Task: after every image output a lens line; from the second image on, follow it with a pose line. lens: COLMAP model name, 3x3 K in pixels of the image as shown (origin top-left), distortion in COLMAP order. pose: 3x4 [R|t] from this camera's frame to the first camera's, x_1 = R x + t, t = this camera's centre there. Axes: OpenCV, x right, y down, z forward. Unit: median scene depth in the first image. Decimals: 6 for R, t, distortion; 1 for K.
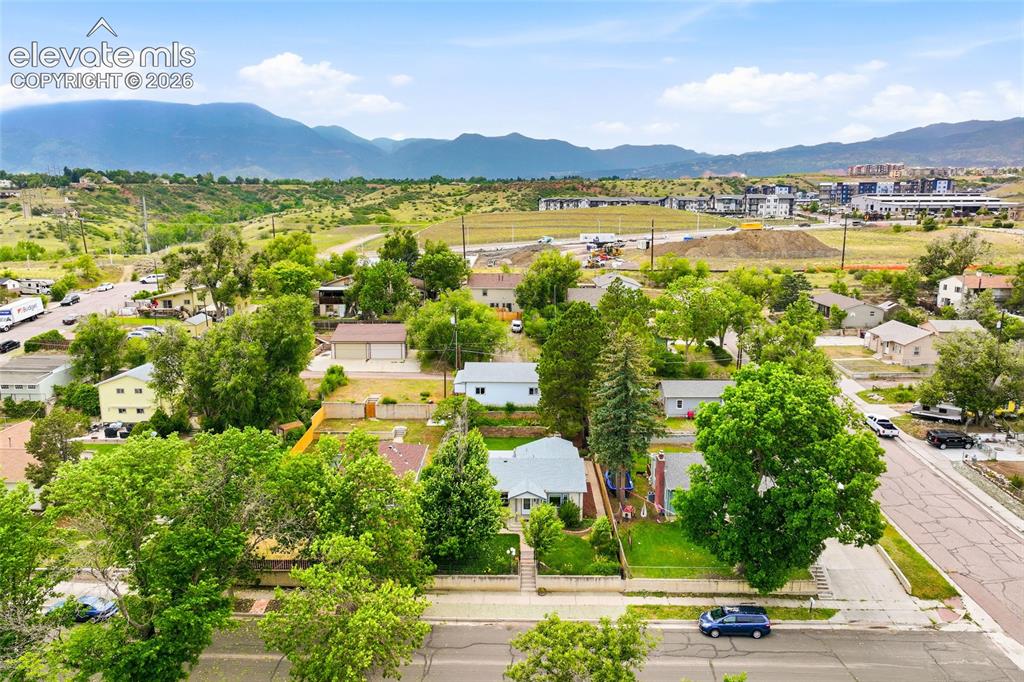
lens RADIAL K [[718.6, 0, 513.5], [0, 718.6, 340.3], [0, 0, 1]] dist [-0.002403, 0.020629]
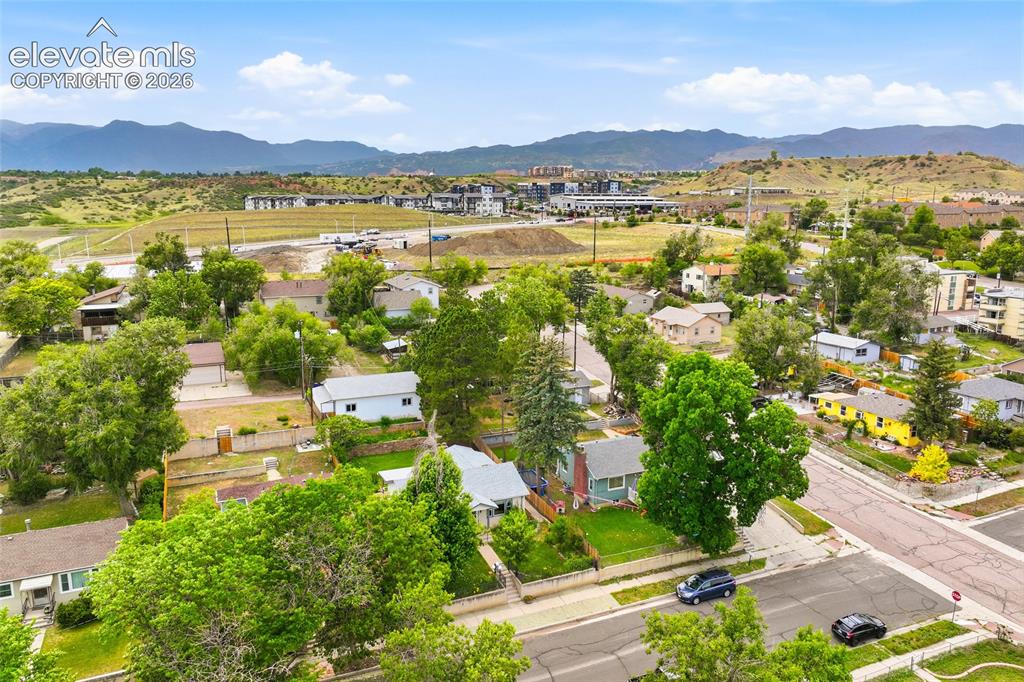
lens RADIAL K [[718.6, 0, 512.6], [0, 718.6, 339.1], [0, 0, 1]] dist [-0.002403, 0.020629]
pose [[0.911731, -0.076560, 0.403591, -0.128312], [0.075505, 0.996973, 0.018555, -0.011551], [-0.403790, 0.013556, 0.914751, 0.031873]]
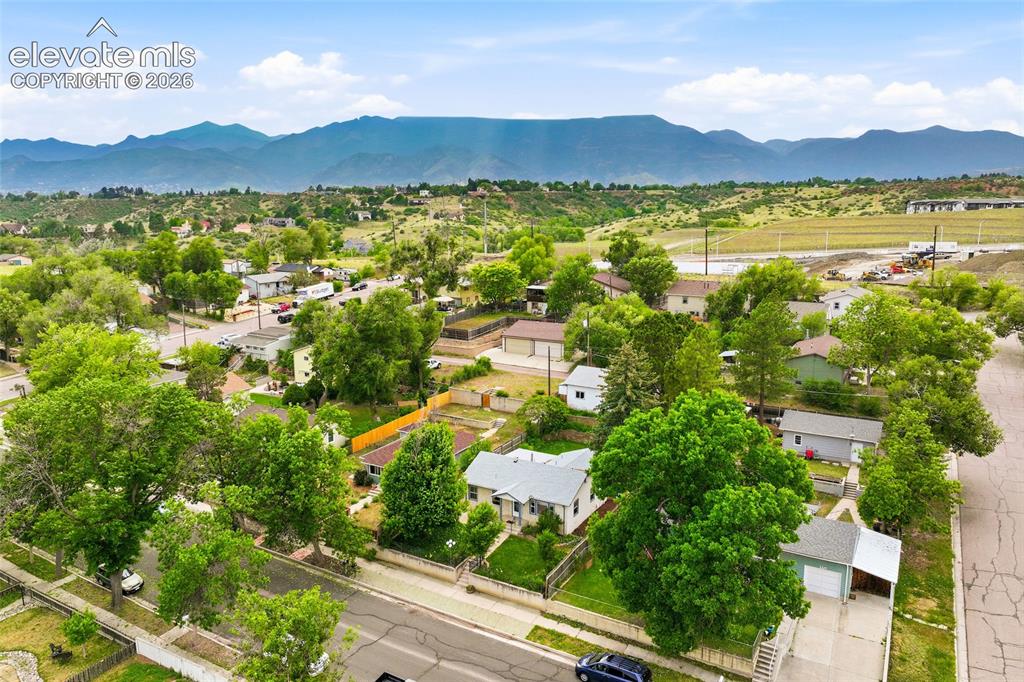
lens RADIAL K [[718.6, 0, 511.4], [0, 718.6, 338.3], [0, 0, 1]] dist [-0.002403, 0.020629]
pose [[0.868032, 0.085374, -0.489113, 0.198719], [-0.089752, 0.995858, 0.014543, -0.007629], [0.488329, 0.031275, 0.872099, 0.049359]]
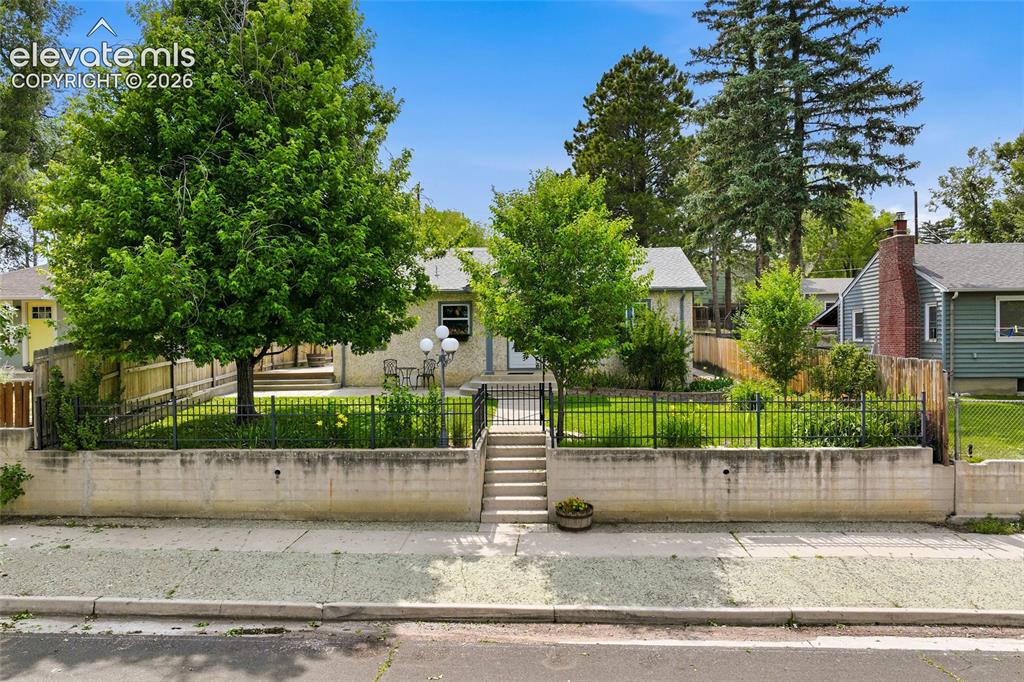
lens RADIAL K [[718.6, 0, 515.8], [0, 718.6, 343.7], [0, 0, 1]] dist [-0.002403, 0.020629]
pose [[0.999632, -0.005205, -0.026639, 0.010407], [0.000143, 0.982435, -0.186607, 0.121582], [0.027142, 0.186534, 0.982073, 0.278559]]
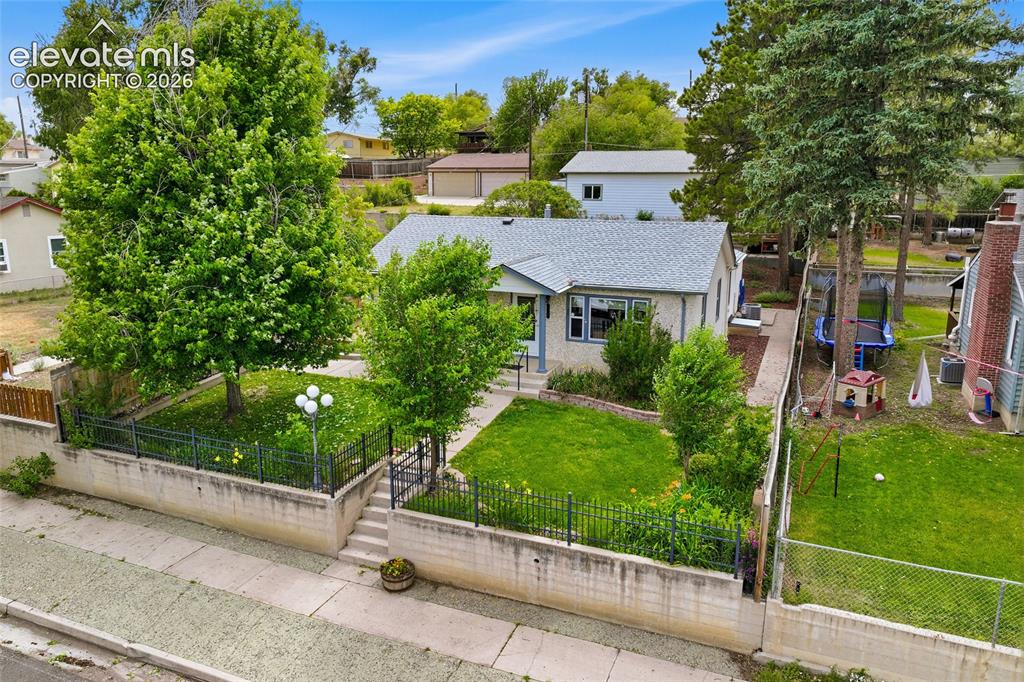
lens RADIAL K [[718.6, 0, 520.6], [0, 718.6, 339.8], [0, 0, 1]] dist [-0.002403, 0.020629]
pose [[0.929416, 0.085890, -0.358899, 0.057019], [-0.079569, 0.996303, 0.032376, 0.093123], [0.360353, -0.001533, 0.932815, 0.283354]]
